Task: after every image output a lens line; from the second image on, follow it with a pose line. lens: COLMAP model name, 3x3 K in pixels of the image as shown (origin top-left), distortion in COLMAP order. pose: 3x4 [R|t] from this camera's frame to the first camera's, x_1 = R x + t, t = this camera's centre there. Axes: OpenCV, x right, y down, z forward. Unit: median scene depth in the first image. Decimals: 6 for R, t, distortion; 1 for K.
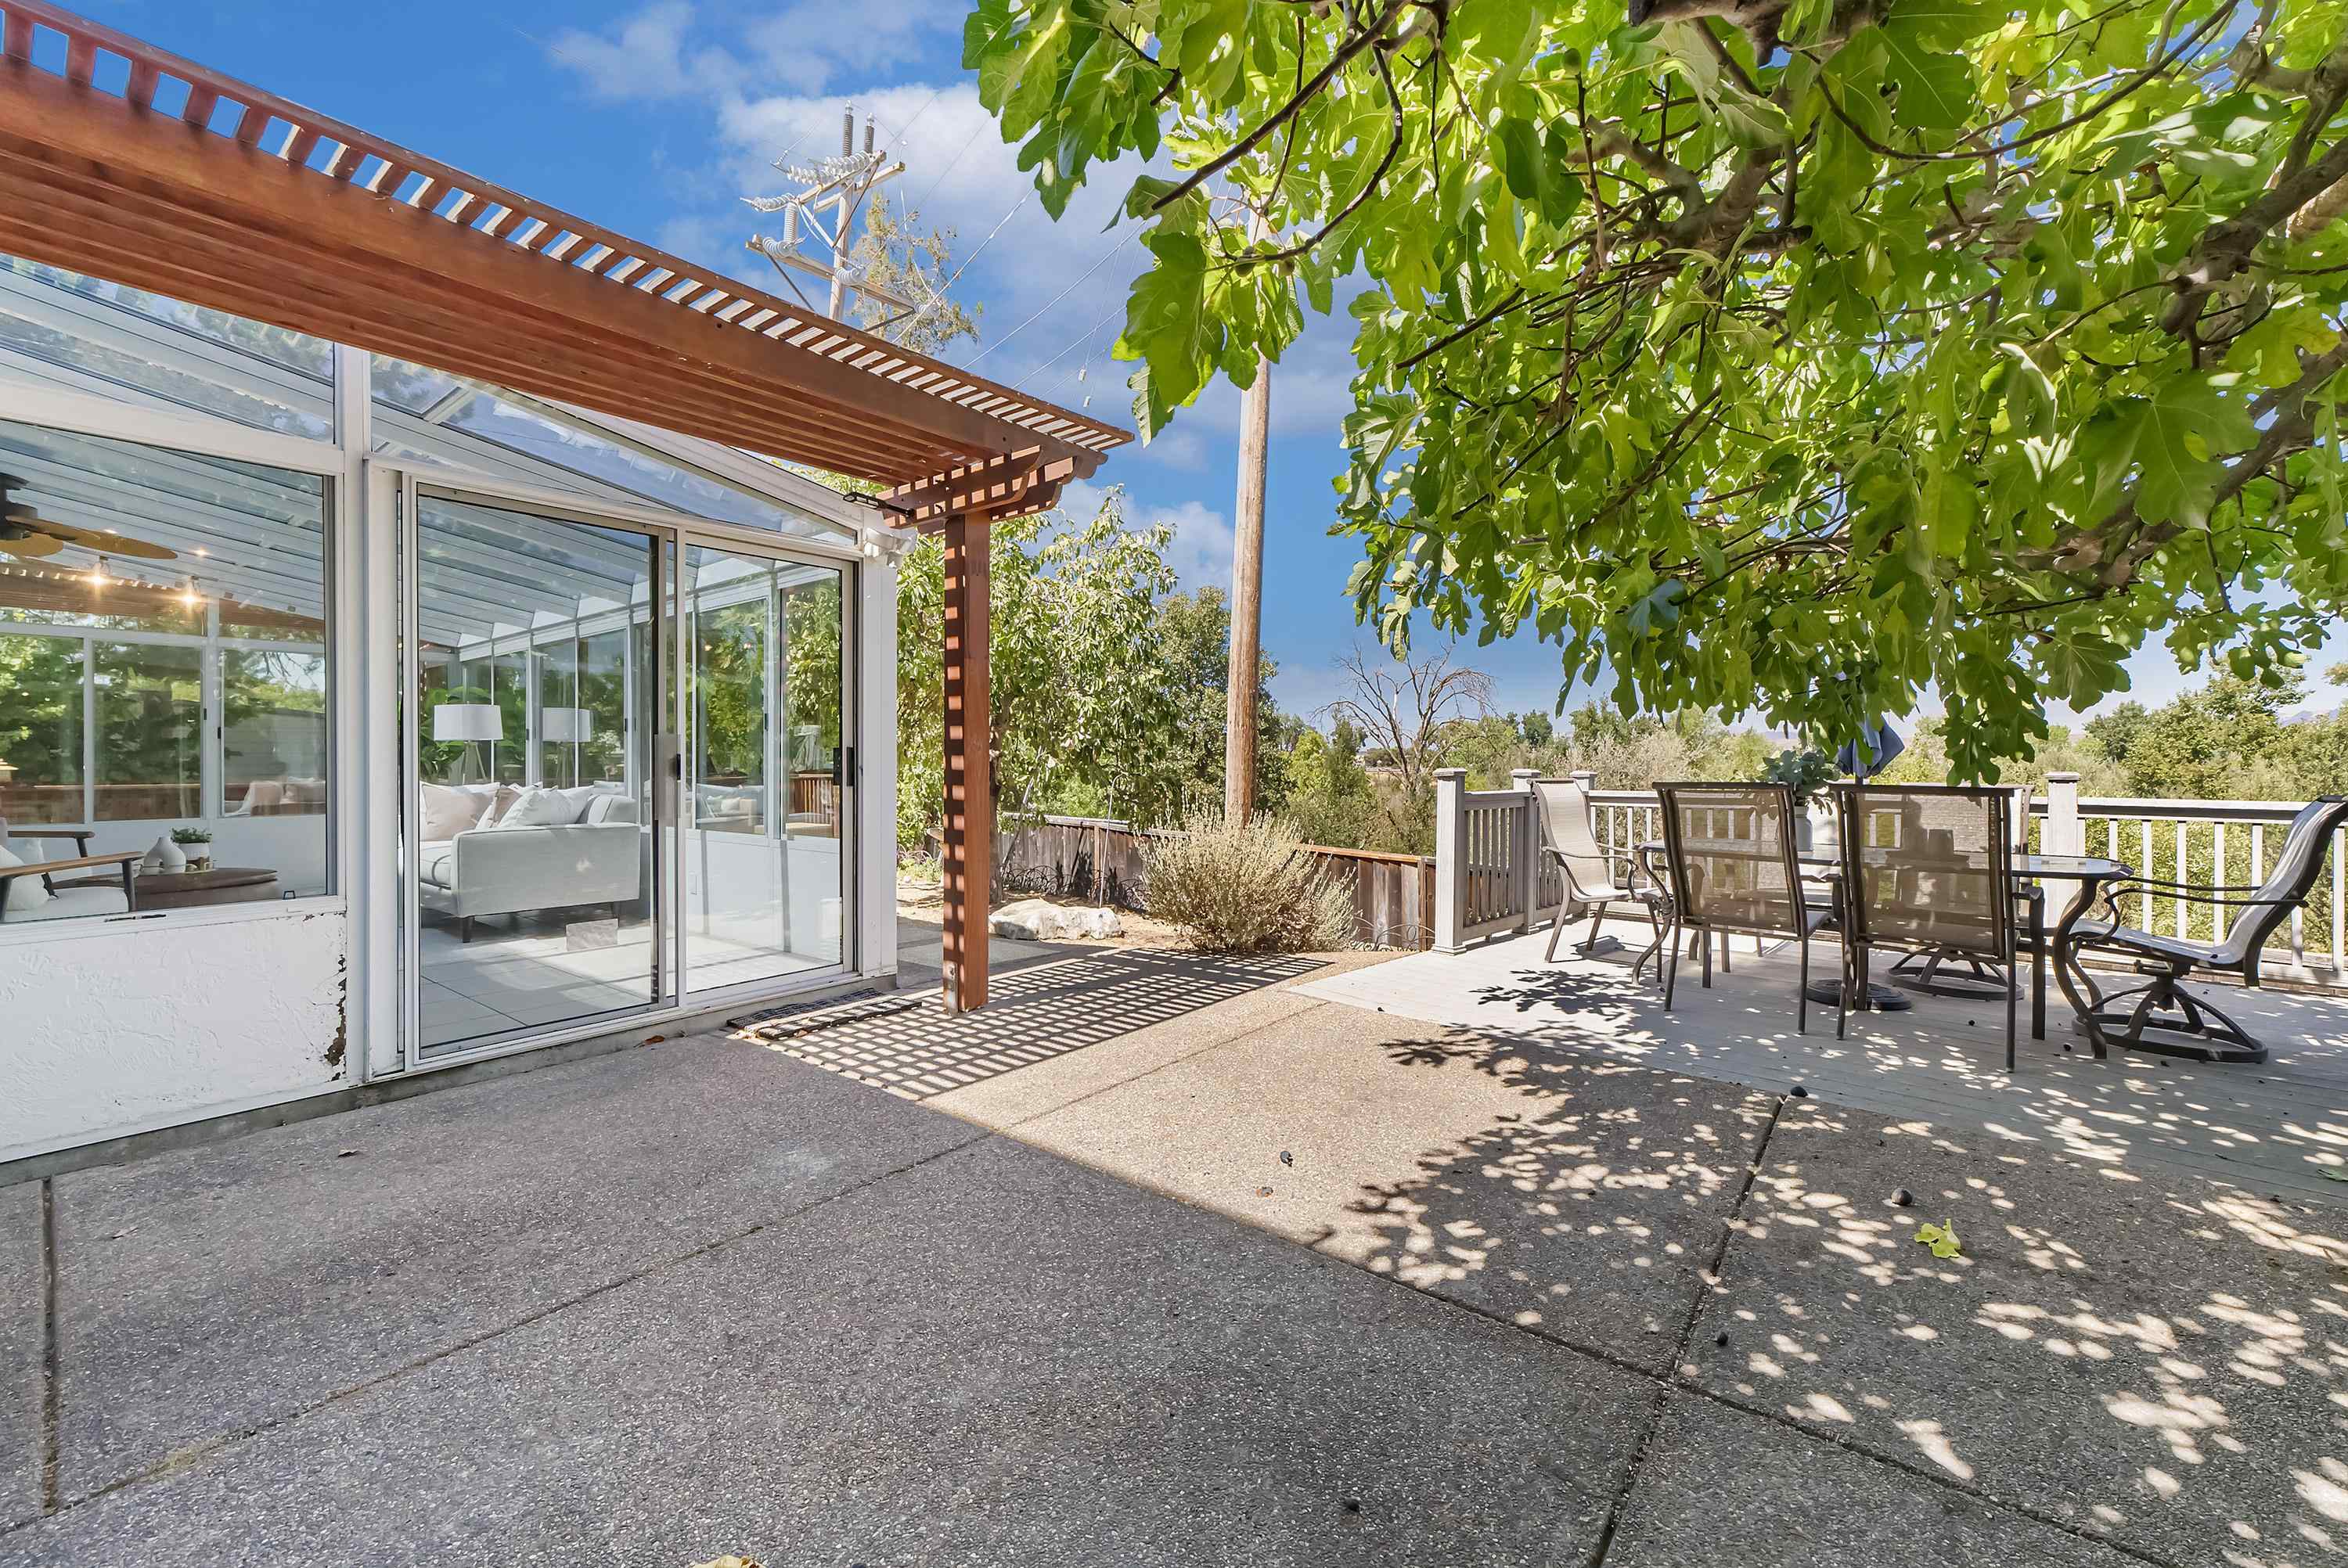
lens RADIAL K [[925.7, 0, 1171.1], [0, 925.7, 775.5], [0, 0, 1]] dist [-0.000221, 0.002042]
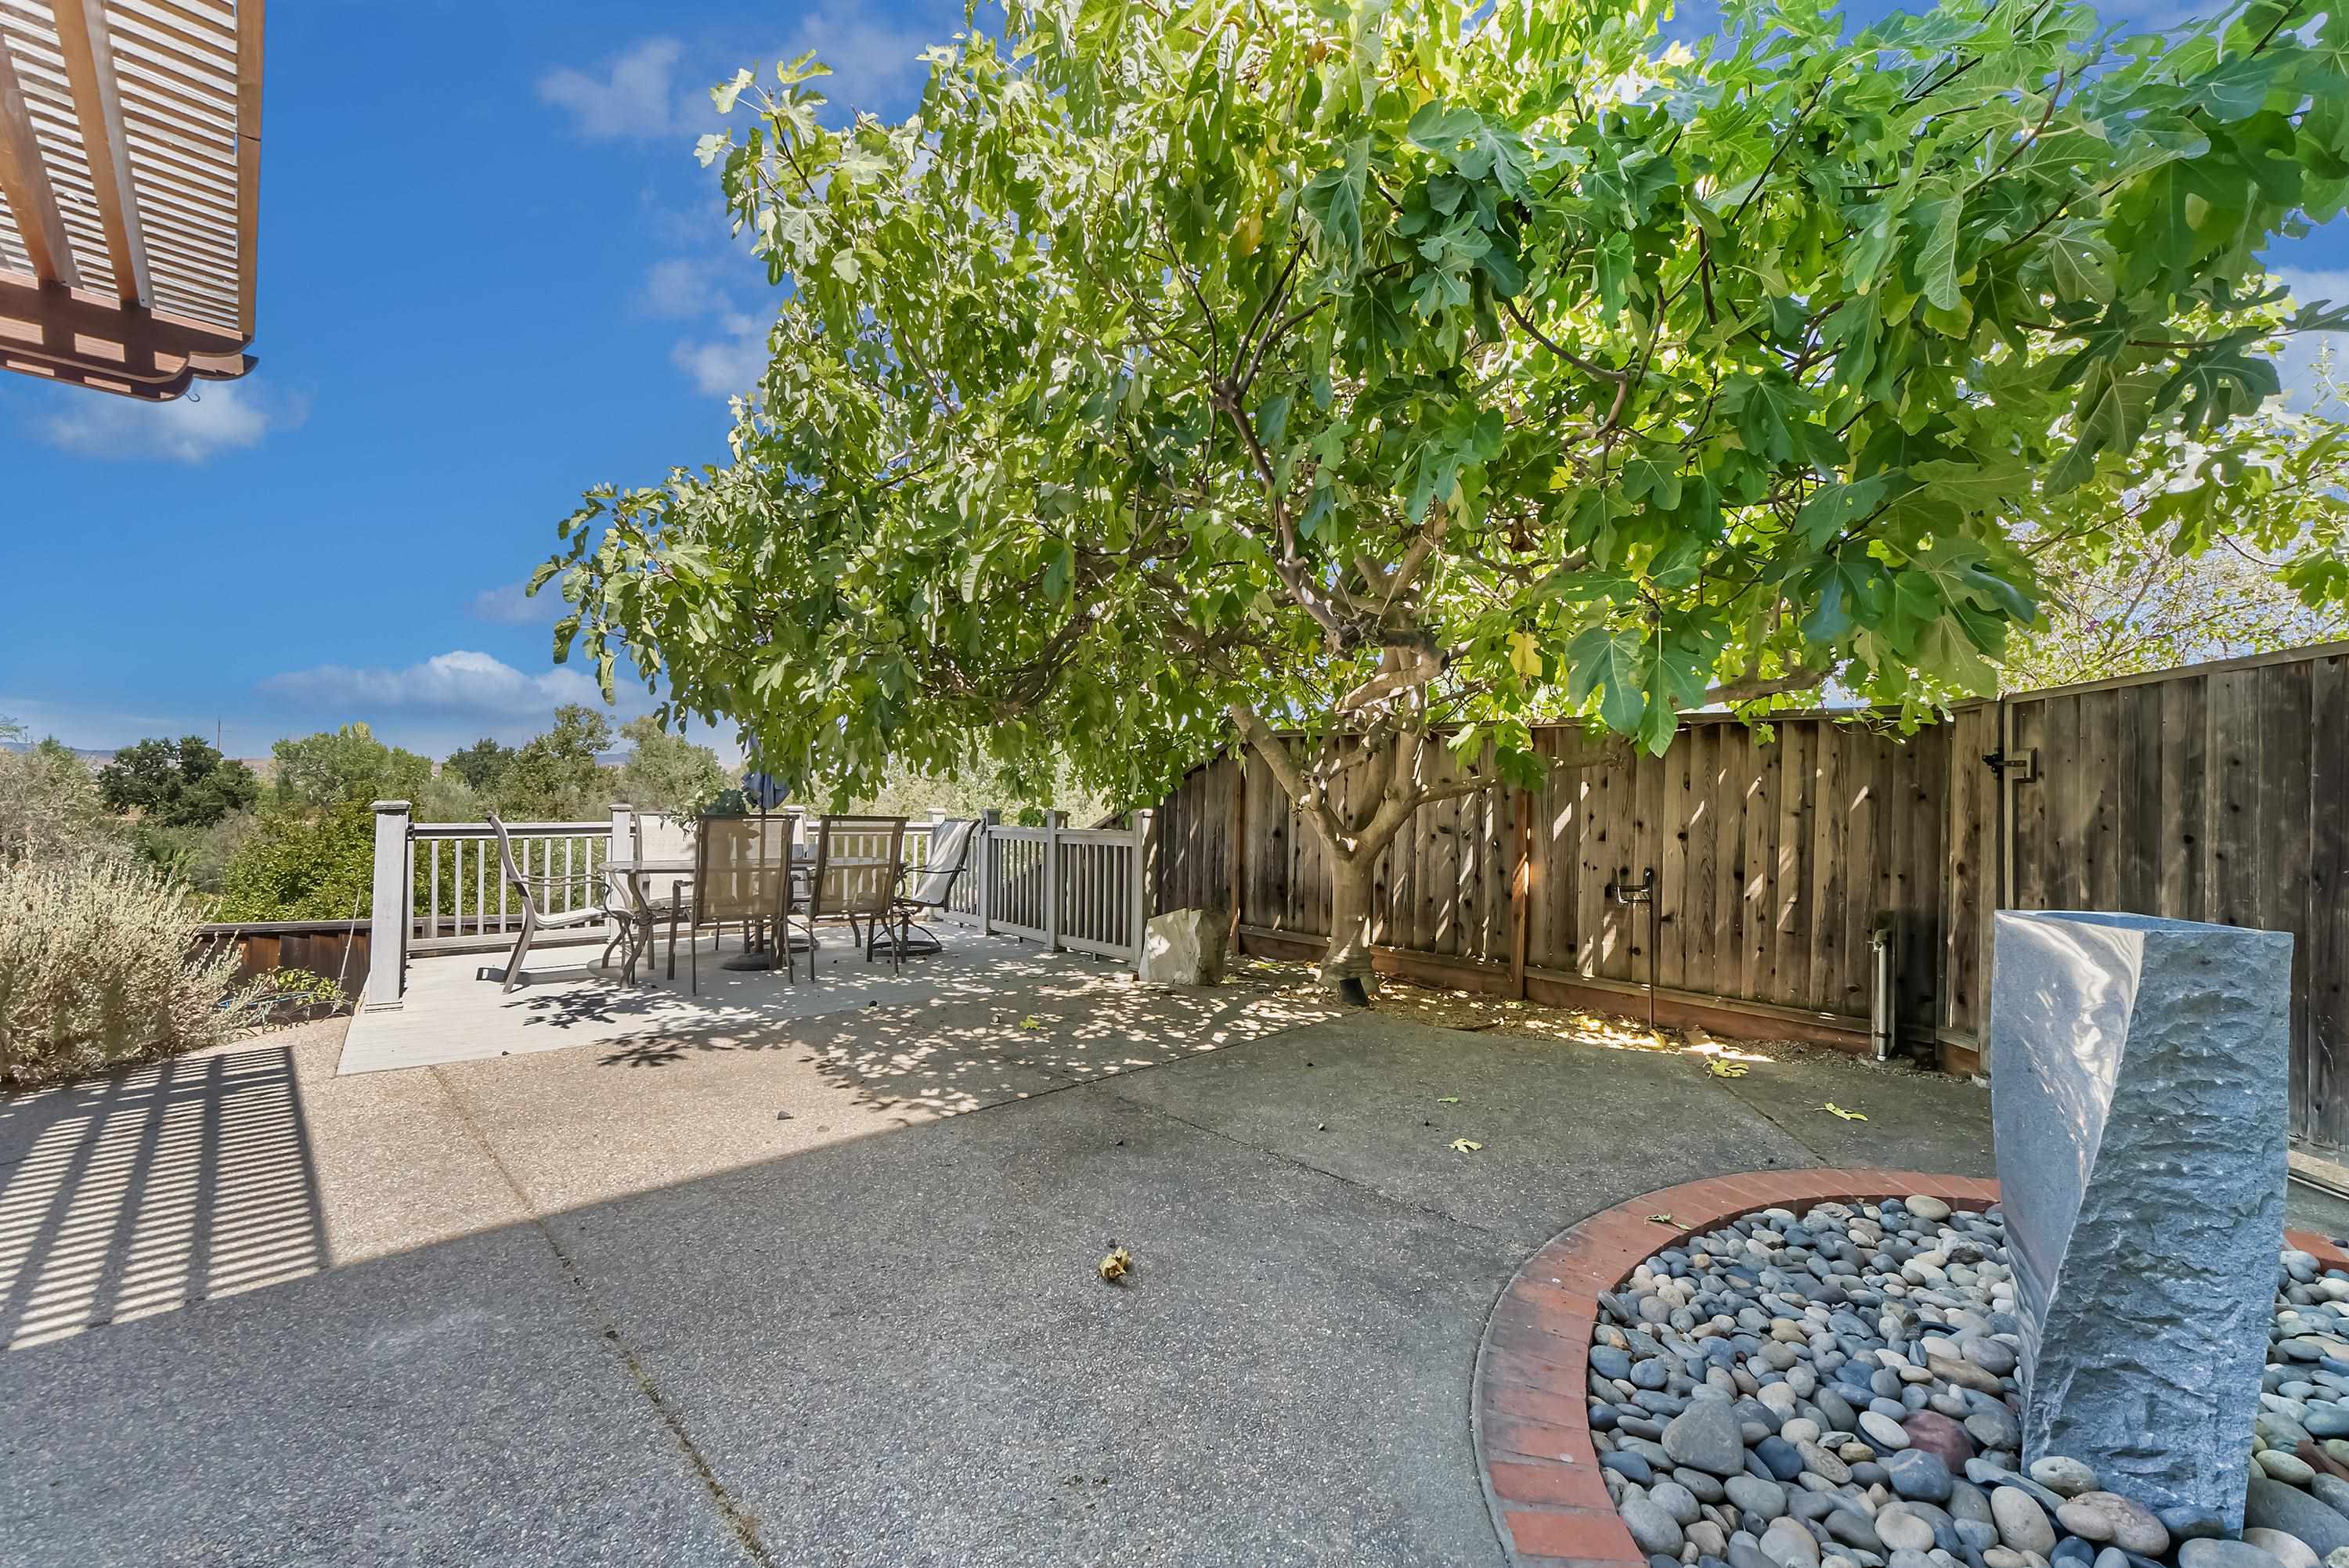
lens RADIAL K [[926.1, 0, 1167.9], [0, 926.1, 799.4], [0, 0, 1]] dist [-0.000221, 0.002042]
pose [[0.146758, 0.009532, 0.989126, -1.119612], [-0.006813, 0.999940, -0.008625, -0.013340], [-0.989149, -0.005473, 0.146814, 0.314102]]
